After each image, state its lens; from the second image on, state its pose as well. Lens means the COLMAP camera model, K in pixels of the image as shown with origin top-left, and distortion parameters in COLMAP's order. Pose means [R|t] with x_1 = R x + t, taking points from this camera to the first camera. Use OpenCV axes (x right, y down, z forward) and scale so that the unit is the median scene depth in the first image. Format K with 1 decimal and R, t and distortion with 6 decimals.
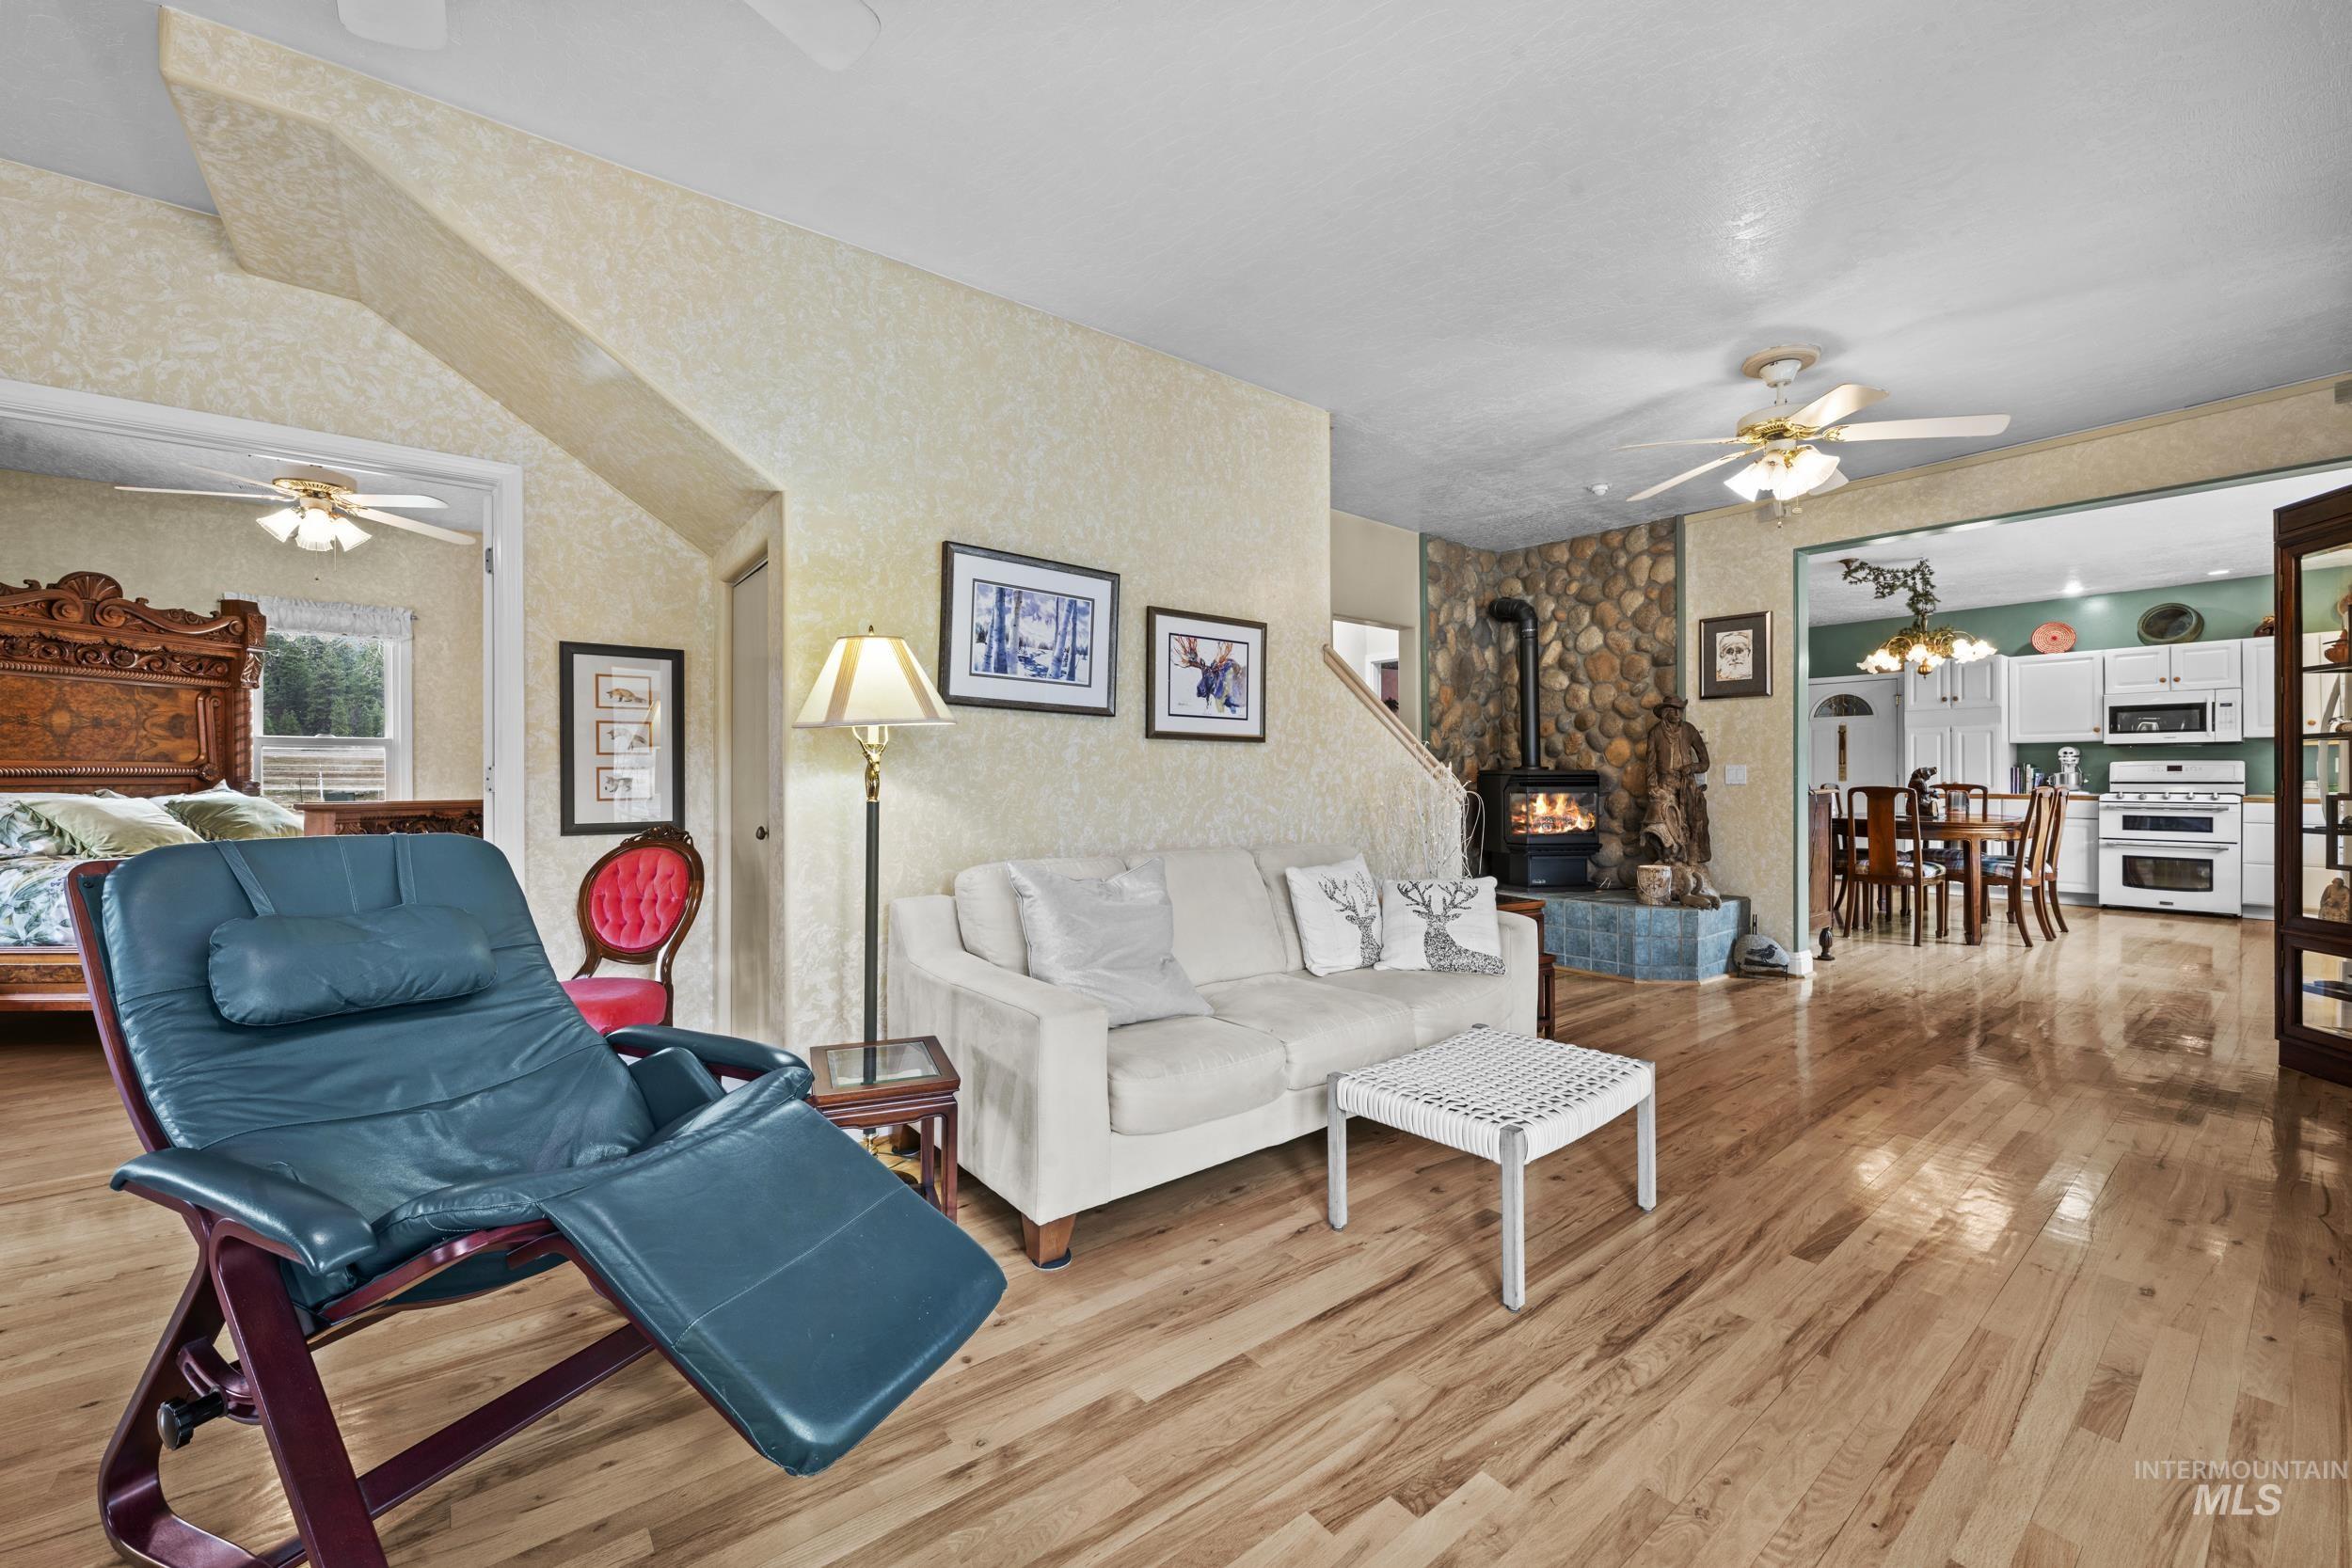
lens RADIAL K [[931.3, 0, 1178.4], [0, 931.3, 779.3], [0, 0, 1]] dist [-0.000414, 0.000026]
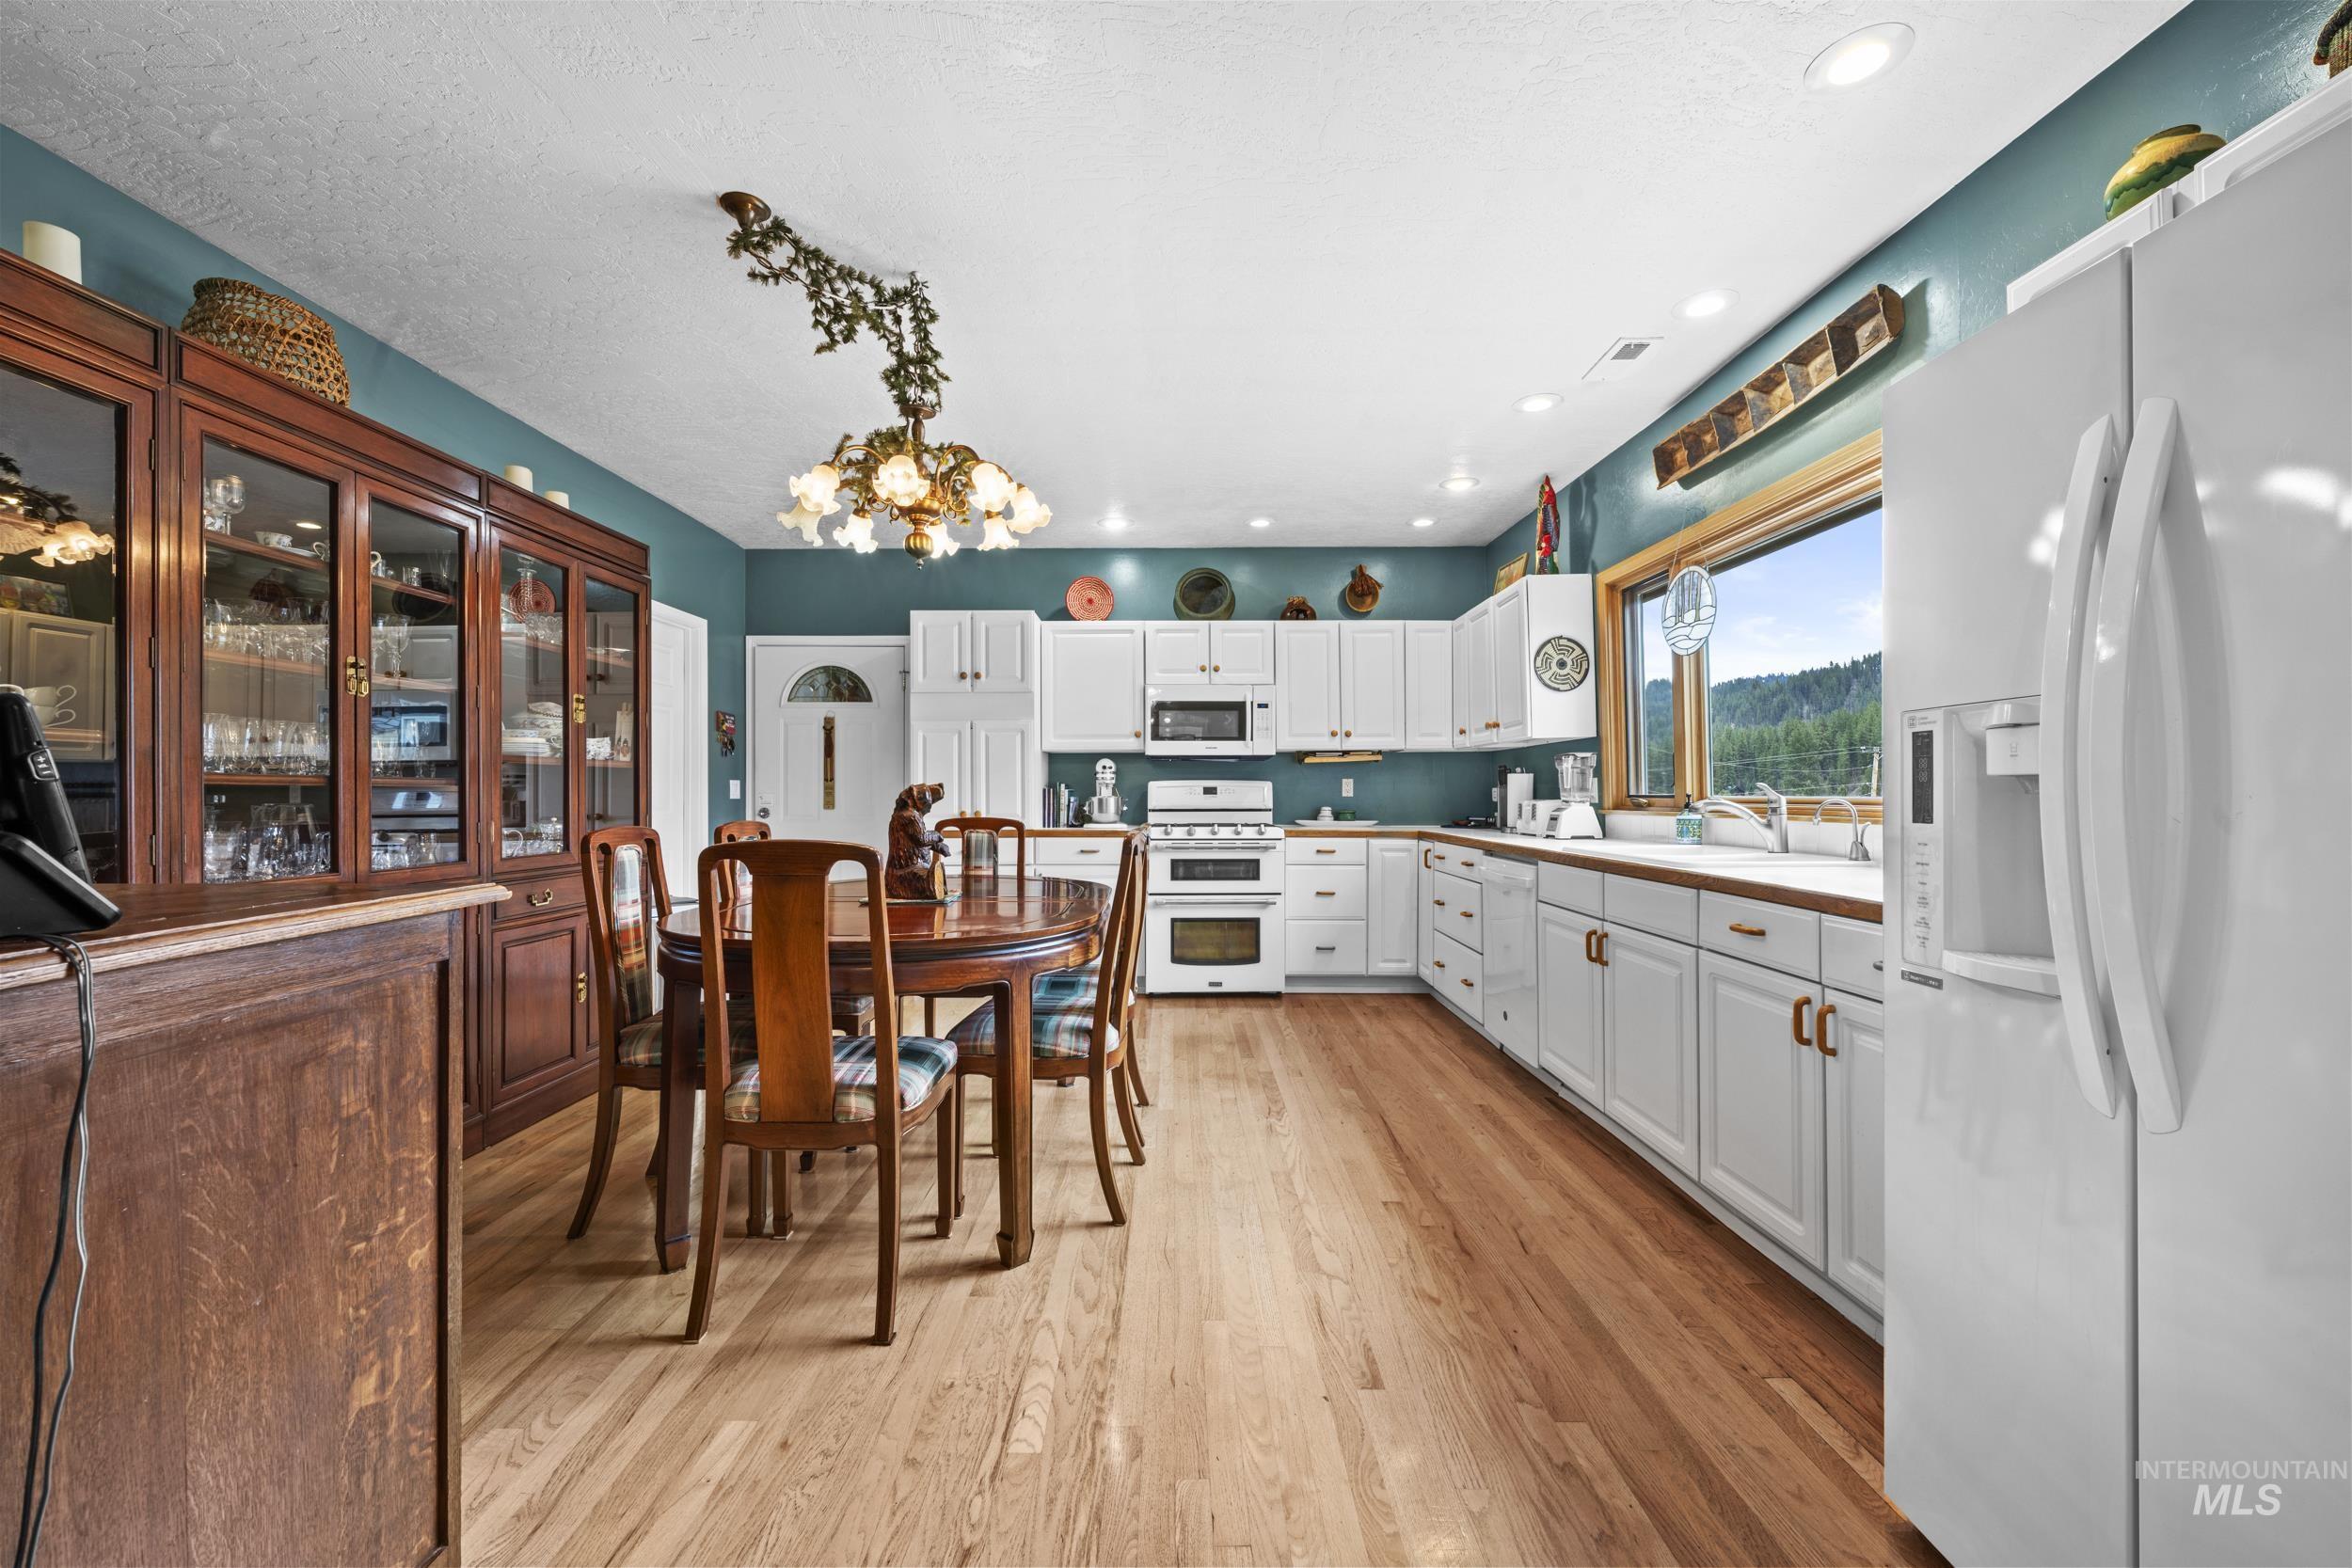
lens RADIAL K [[930.0, 0, 1182.6], [0, 930.0, 787.4], [0, 0, 1]] dist [-0.001574, -0.000031]
pose [[0.611759, 0.009738, 0.790984, 0.591372], [0.001399, 0.999909, -0.013393, -0.005584], [-0.791043, 0.009300, 0.611690, 0.708592]]
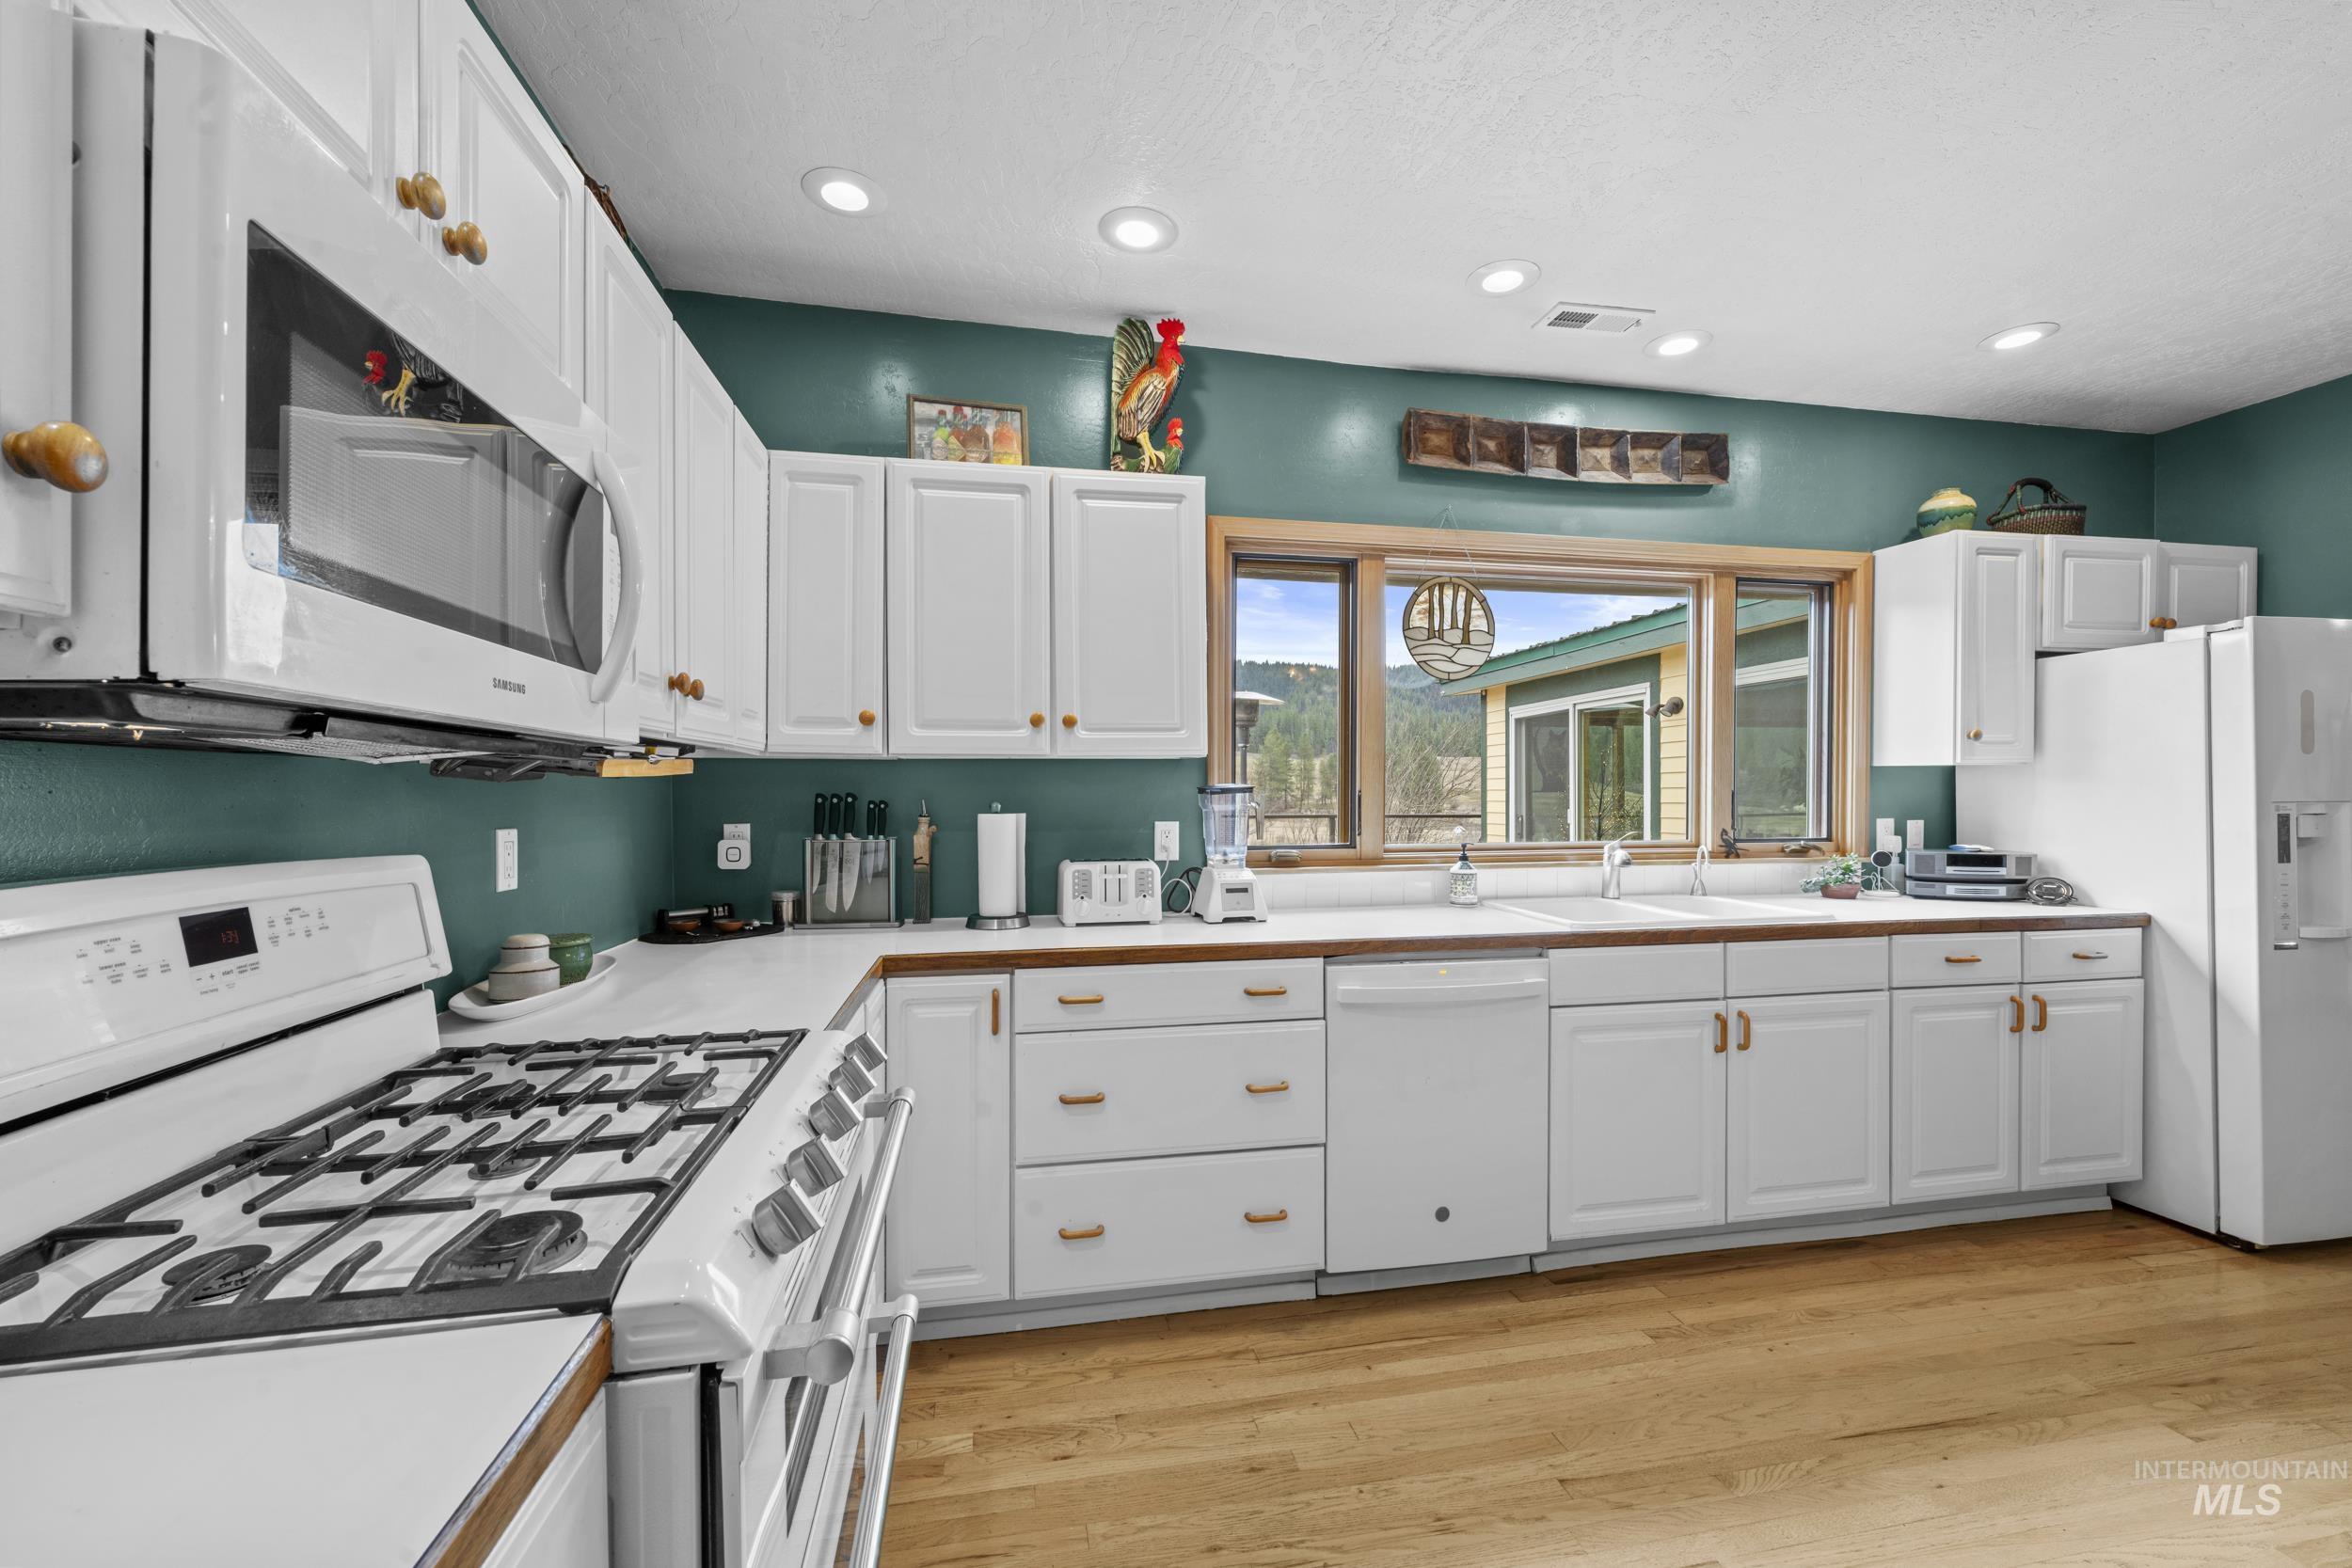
lens RADIAL K [[956.7, 0, 1191.5], [0, 956.7, 789.8], [0, 0, 1]] dist [0.001141, 0.000168]
pose [[-0.893915, 0.009856, 0.448127, 1.776259], [0.009068, 0.999951, -0.003903, -0.072867], [-0.448144, 0.000574, -0.893961, 2.051354]]
